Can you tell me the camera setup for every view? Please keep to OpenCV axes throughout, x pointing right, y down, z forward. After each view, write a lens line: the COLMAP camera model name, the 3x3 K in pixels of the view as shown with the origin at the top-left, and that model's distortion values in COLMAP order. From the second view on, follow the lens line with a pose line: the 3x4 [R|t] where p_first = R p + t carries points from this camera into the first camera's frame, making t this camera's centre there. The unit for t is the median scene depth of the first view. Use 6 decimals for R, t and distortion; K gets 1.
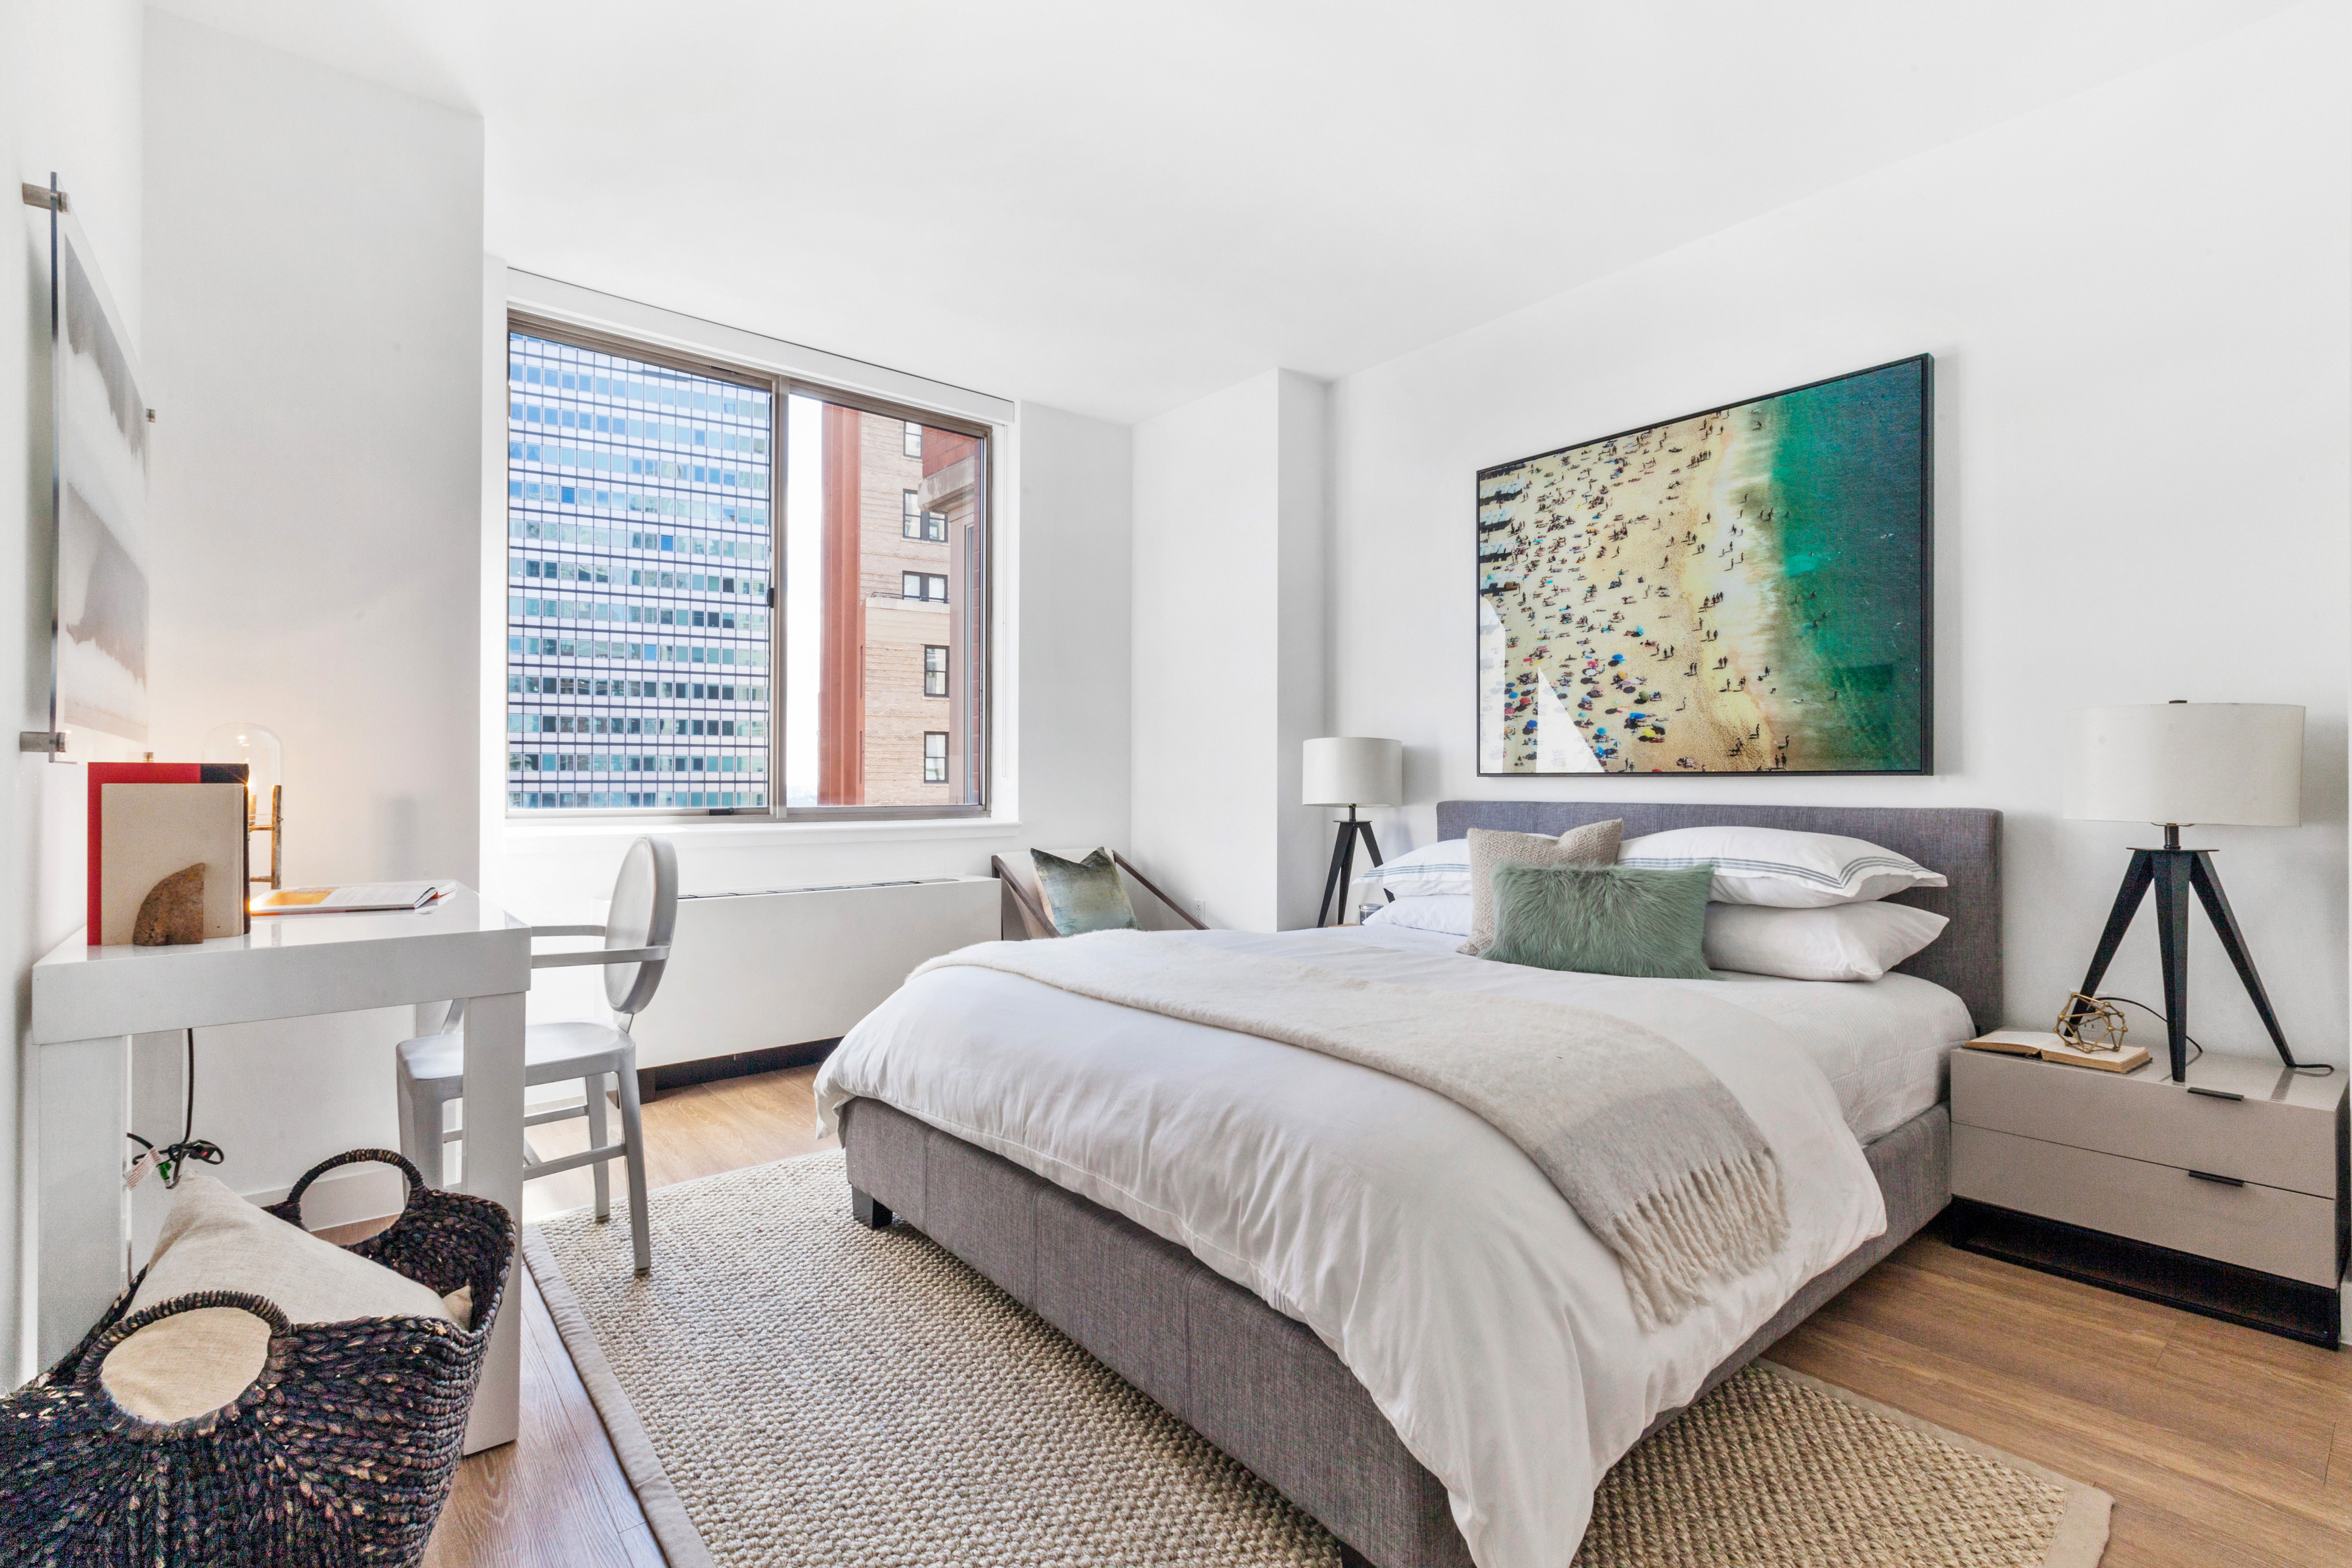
lens RADIAL K [[1046.6, 0, 1140.3], [0, 1046.6, 767.4], [0, 0, 1]] dist [0.001175, 0.000931]
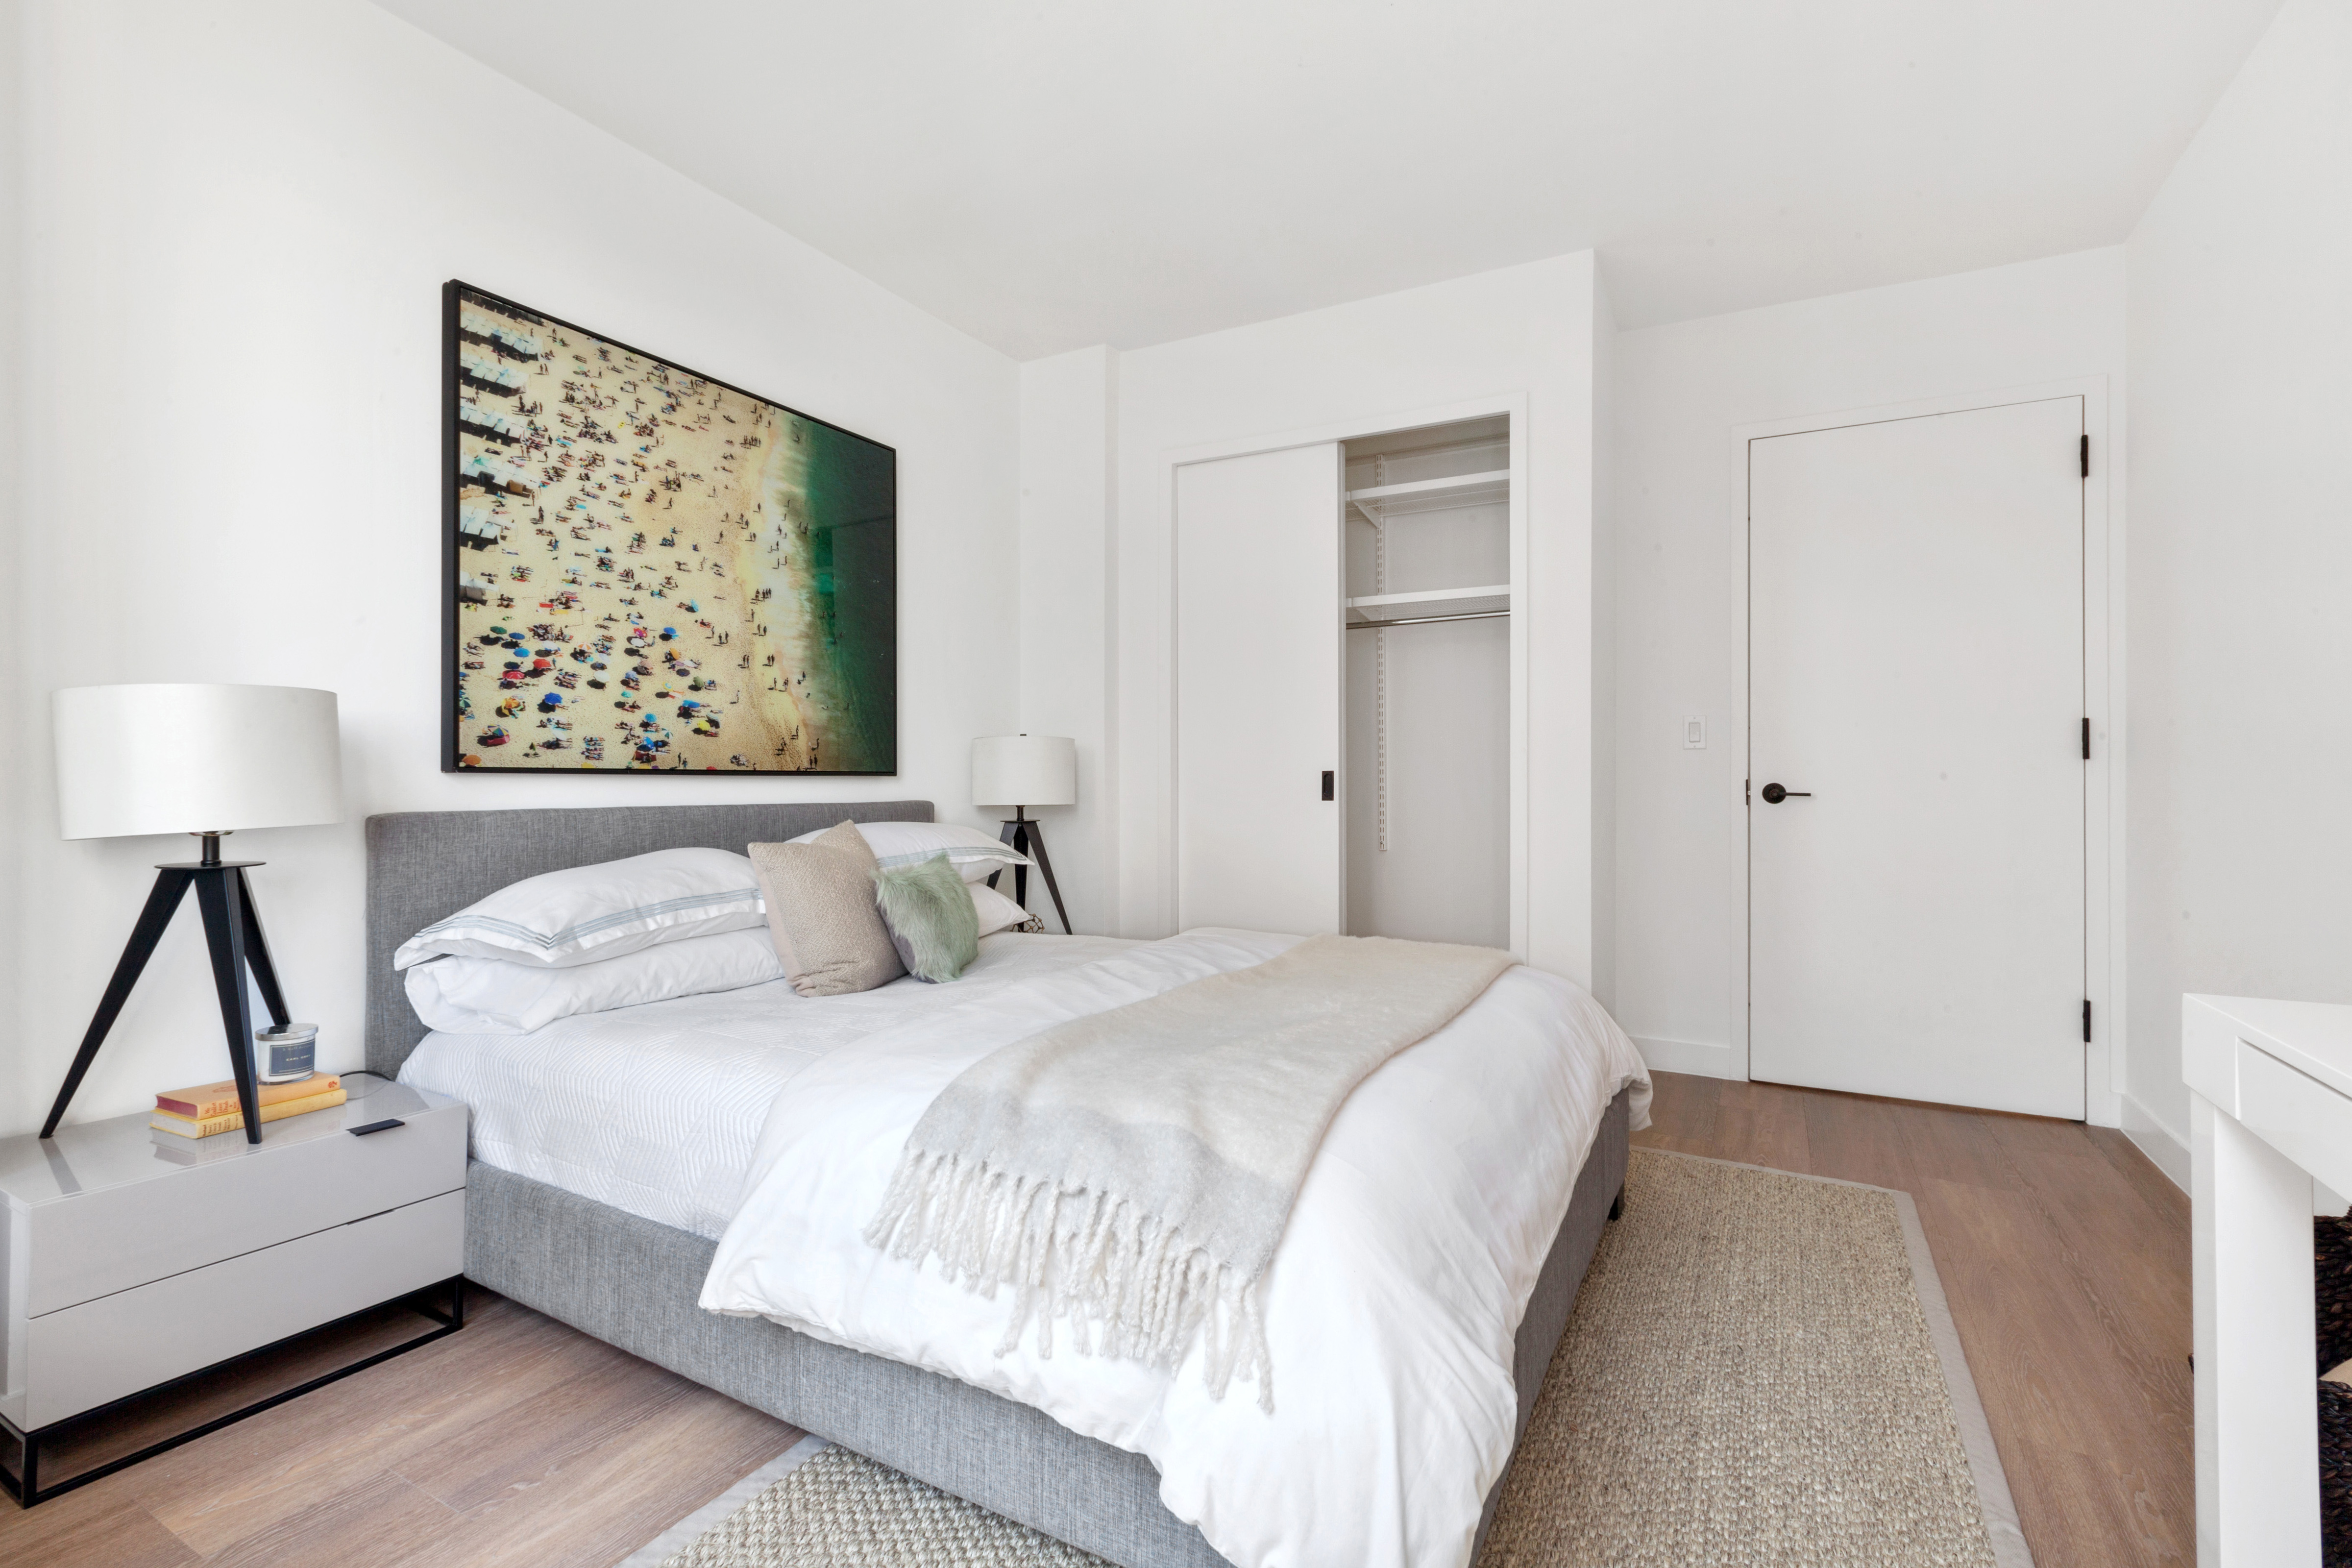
lens RADIAL K [[1046.6, 0, 1175.6], [0, 1046.6, 789.1], [0, 0, 1]] dist [0.001175, 0.000931]
pose [[-0.369479, 0.004143, 0.929230, -0.458800], [-0.002569, 0.999982, -0.005480, 0.023472], [-0.929236, -0.004412, -0.369461, 0.924672]]
